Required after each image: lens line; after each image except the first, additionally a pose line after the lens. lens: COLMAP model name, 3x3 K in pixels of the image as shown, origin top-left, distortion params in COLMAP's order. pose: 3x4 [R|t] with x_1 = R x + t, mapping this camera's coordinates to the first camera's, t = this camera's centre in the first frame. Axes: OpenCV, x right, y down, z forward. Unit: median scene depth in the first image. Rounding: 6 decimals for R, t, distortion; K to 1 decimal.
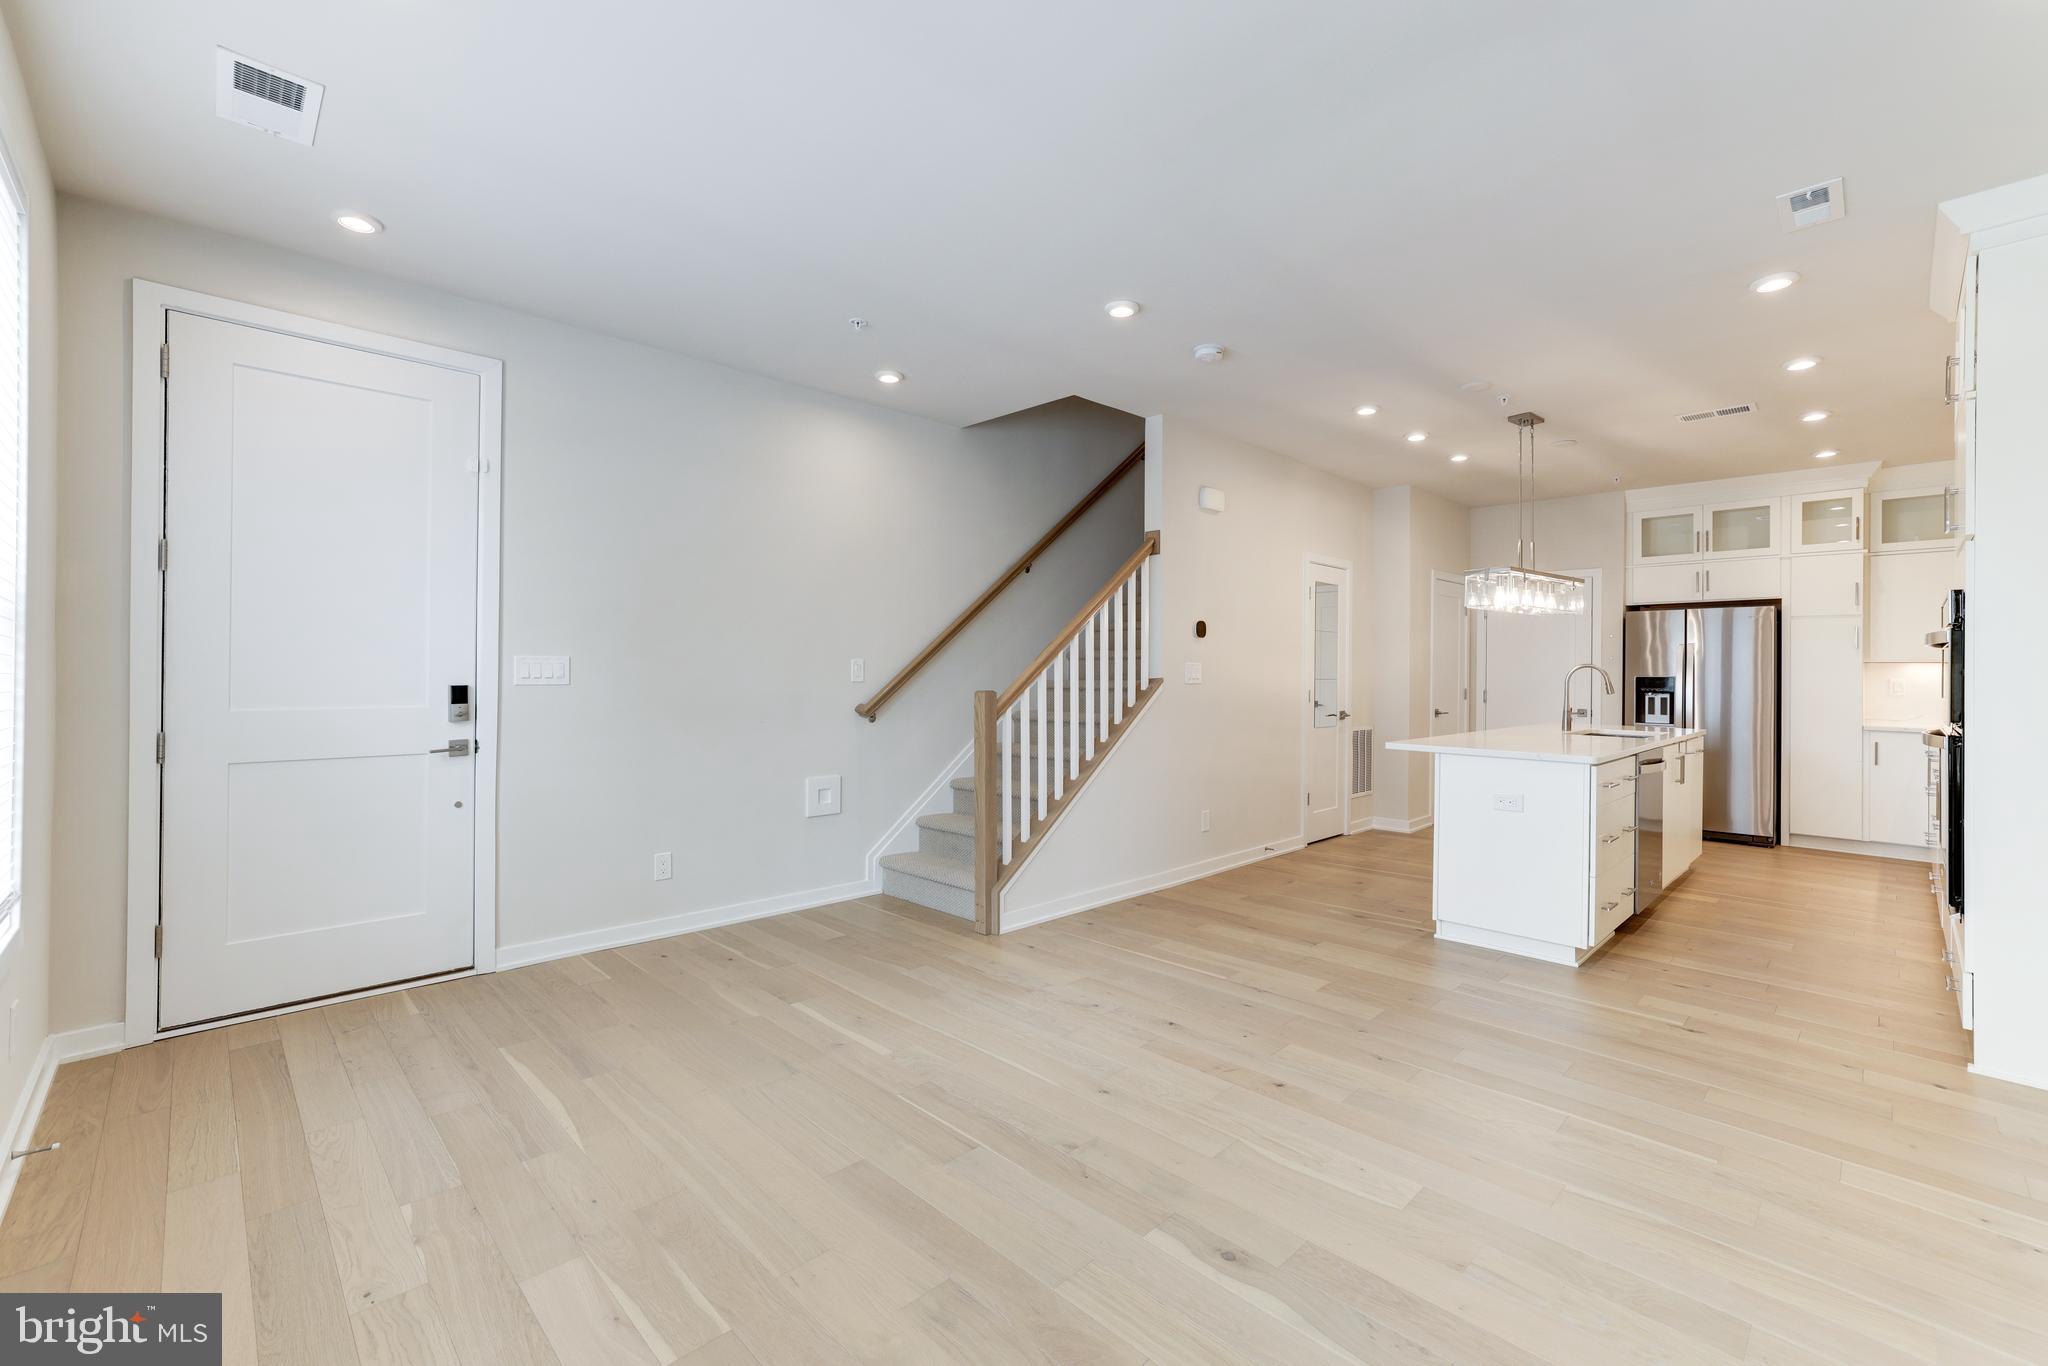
lens RADIAL K [[864.8, 0, 1017.8], [0, 864.8, 673.7], [0, 0, 1]] dist [-0.016720, 0.009521]
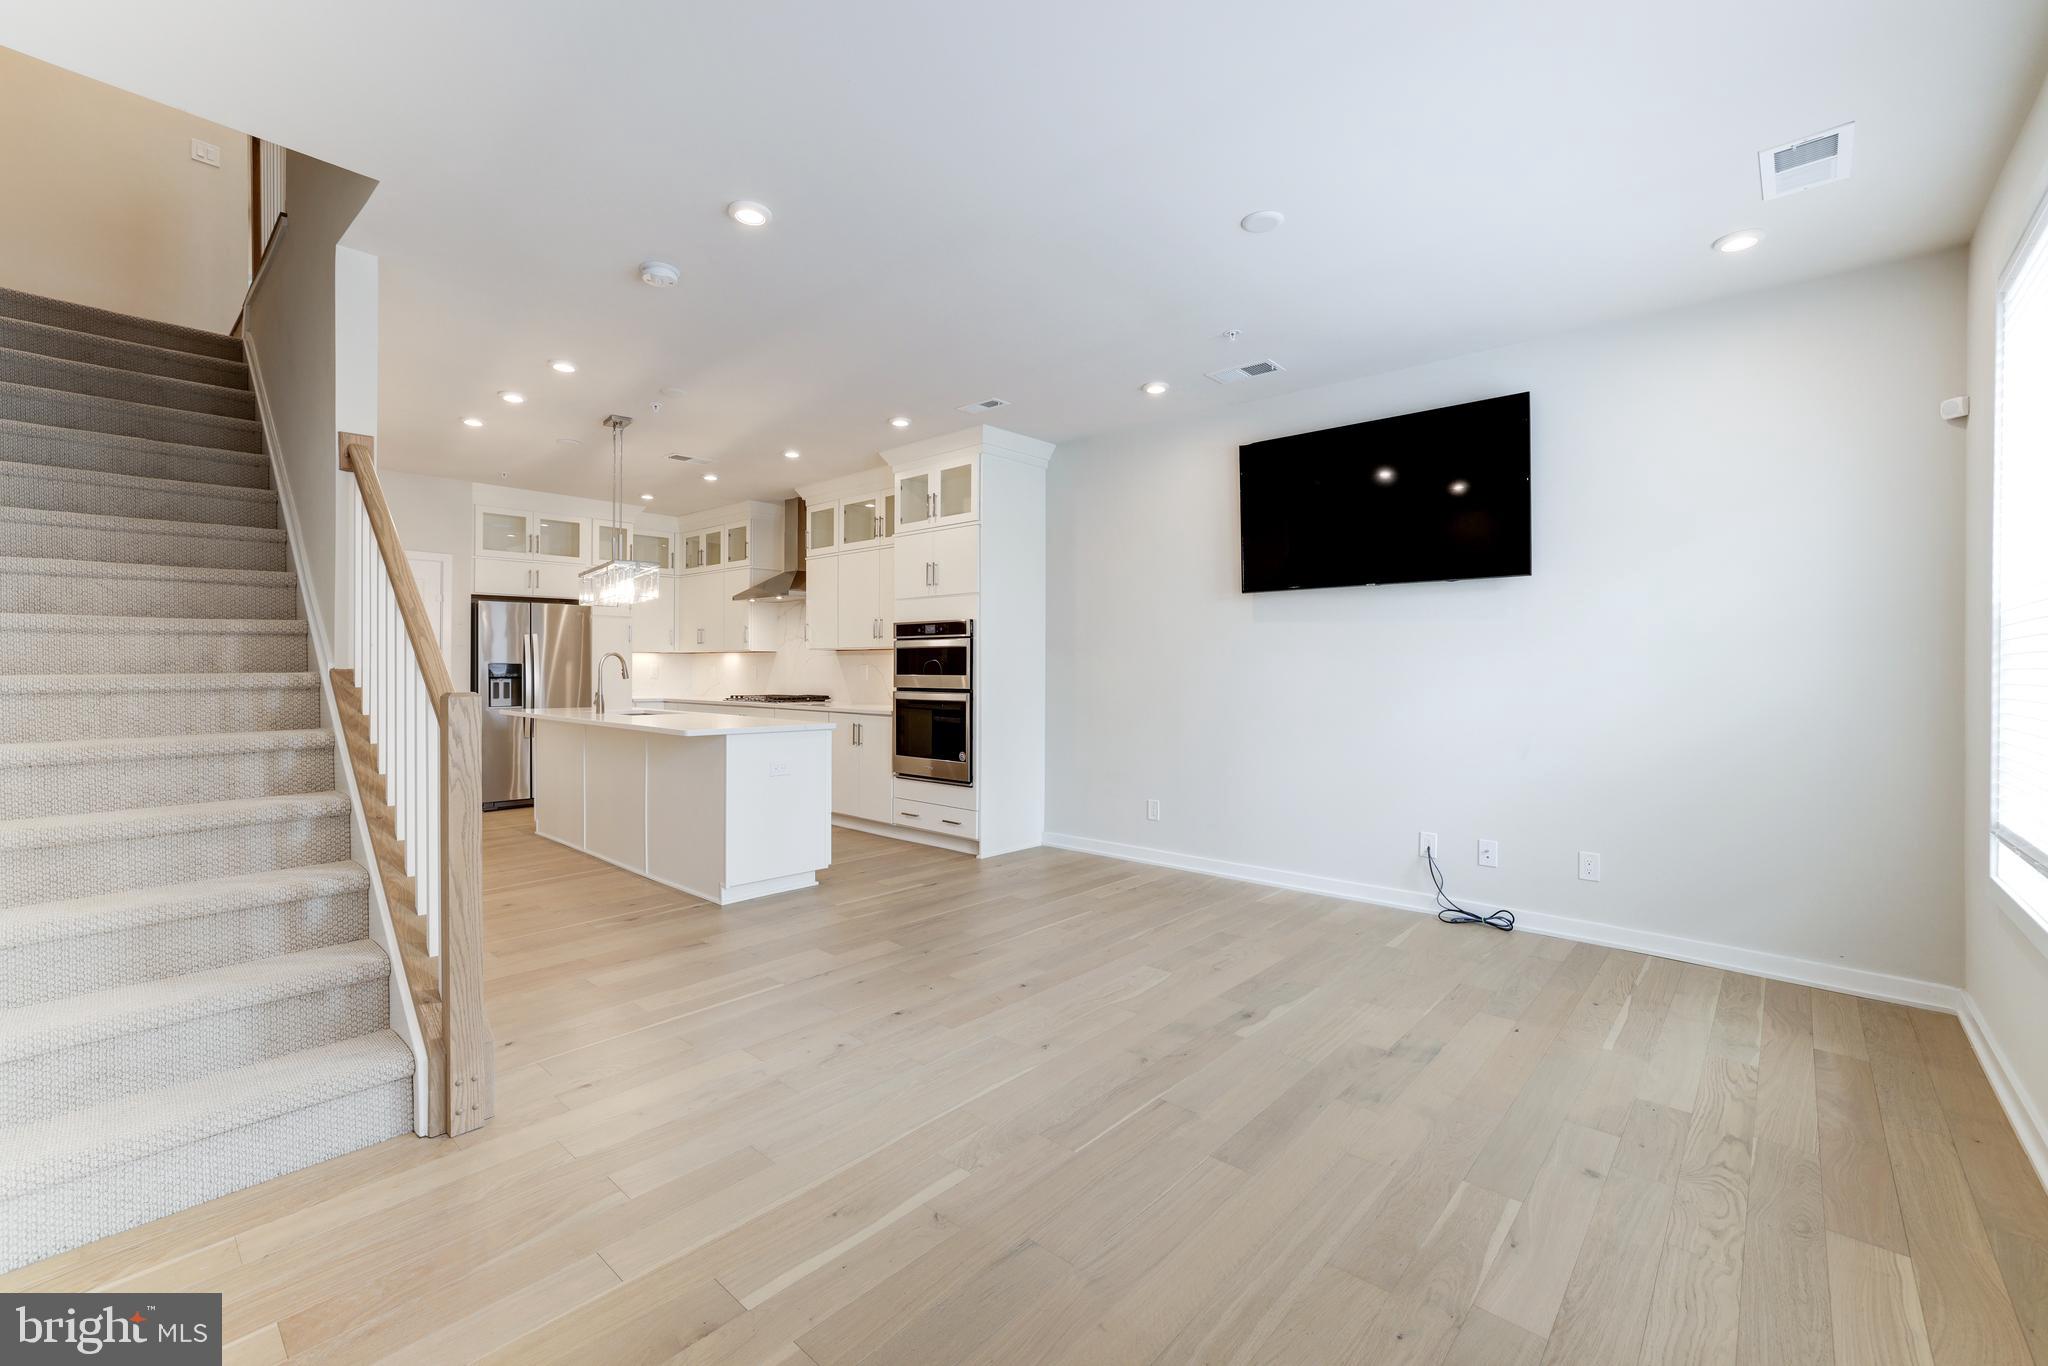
lens RADIAL K [[864.8, 0, 1028.7], [0, 864.8, 668.7], [0, 0, 1]] dist [-0.016720, 0.009521]
pose [[-0.073732, -0.005819, 0.997261, -0.406666], [-0.006616, 0.999964, 0.005346, 0.000740], [-0.997256, -0.006204, -0.073768, 0.456622]]
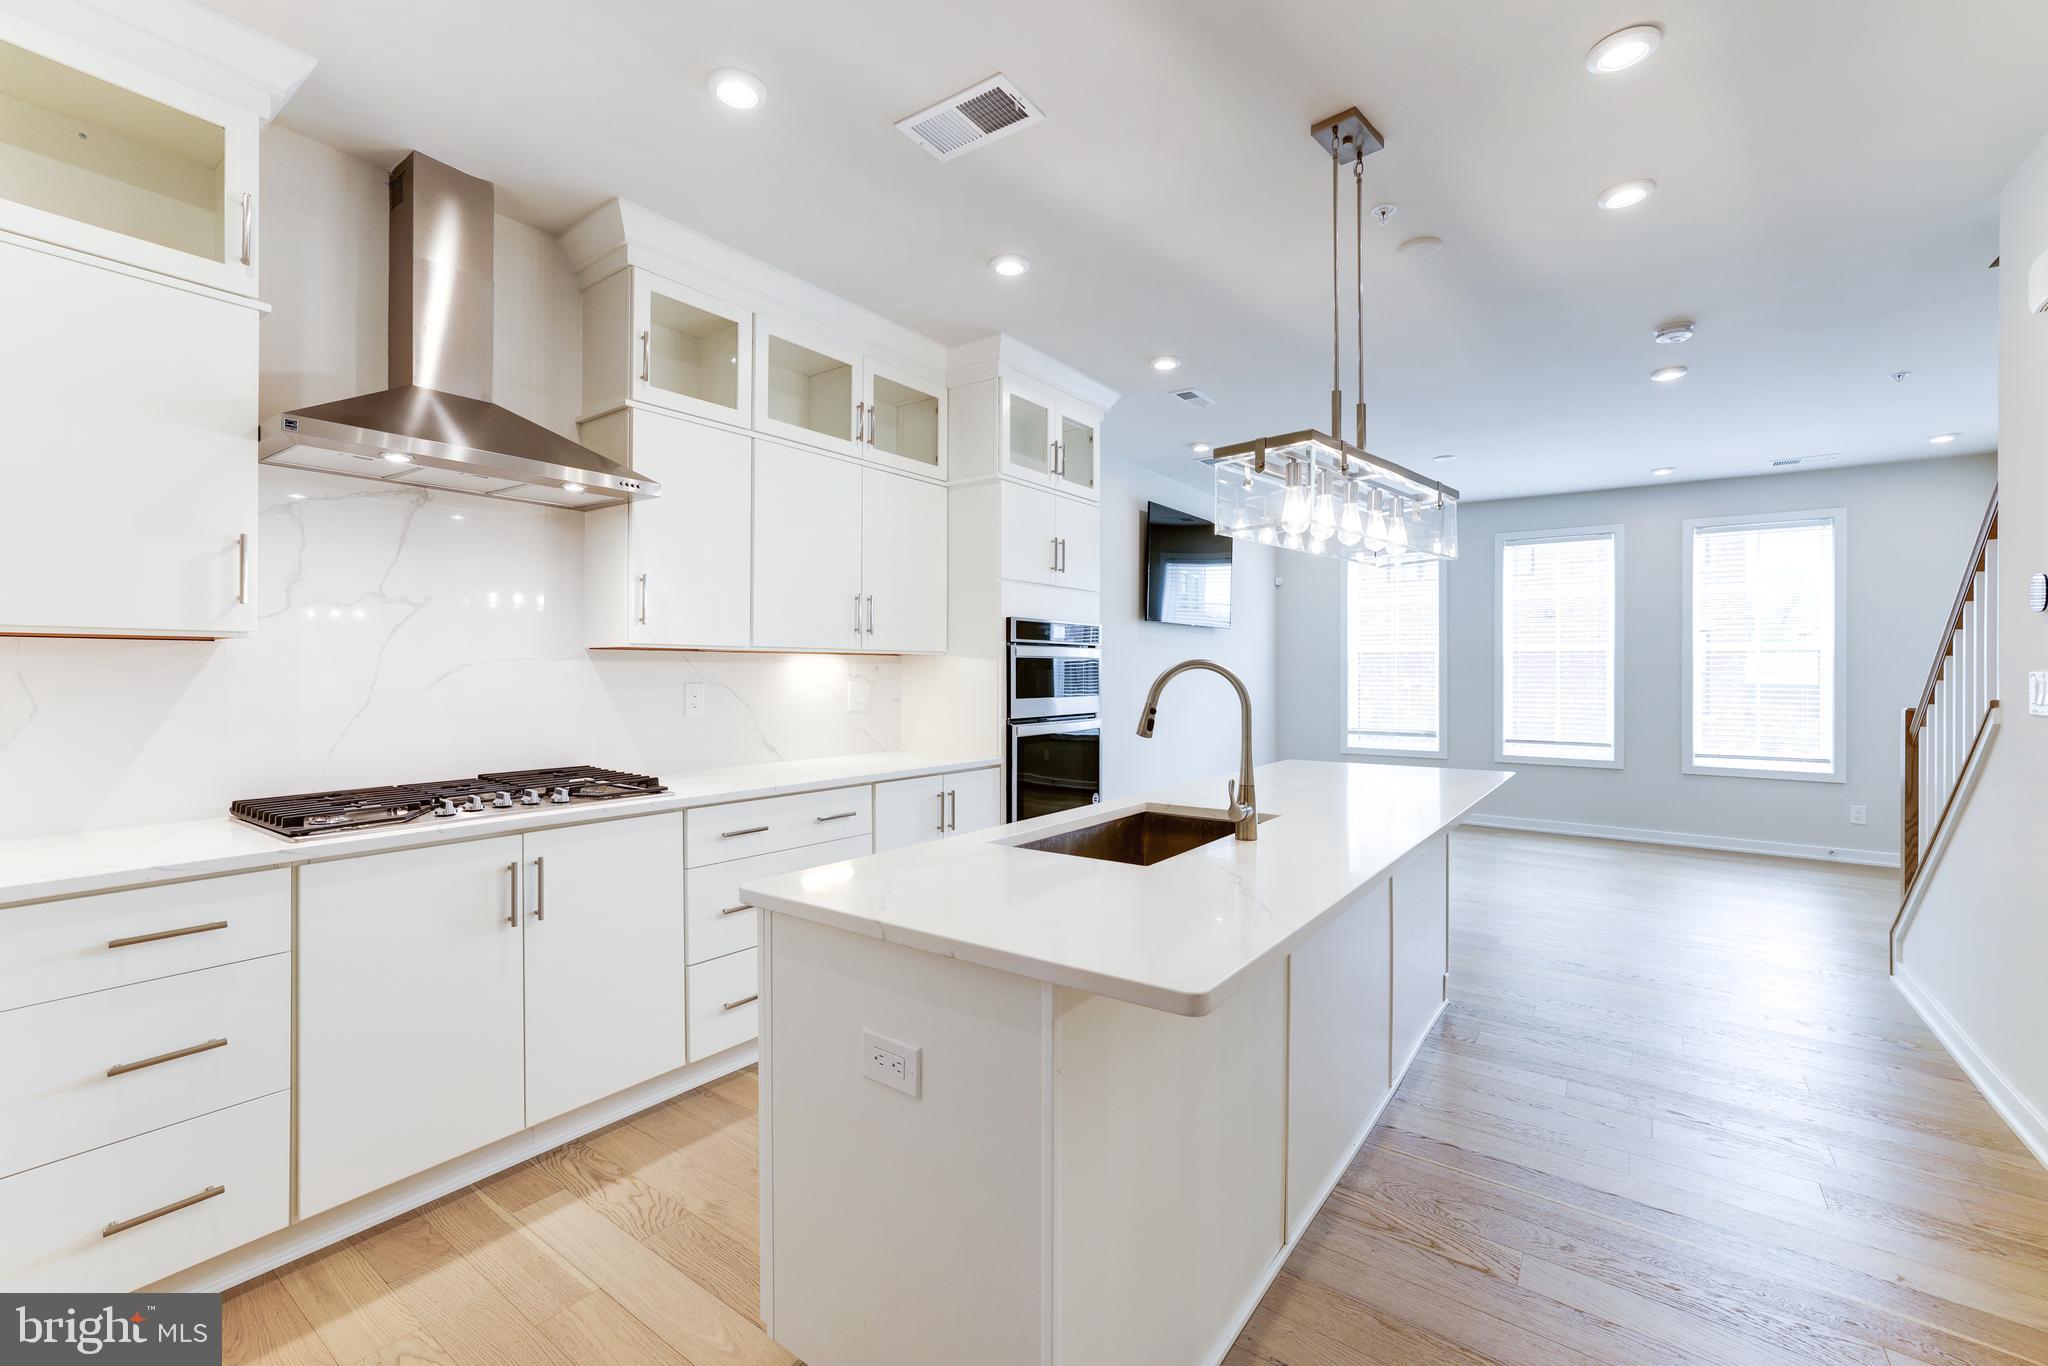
lens RADIAL K [[864.8, 0, 1017.3], [0, 864.8, 674.6], [0, 0, 1]] dist [-0.016720, 0.009521]
pose [[-0.985501, -0.003380, -0.169637, 0.667433], [-0.002481, 0.999982, -0.005512, -0.000452], [0.169653, -0.005011, -0.985491, 1.135029]]
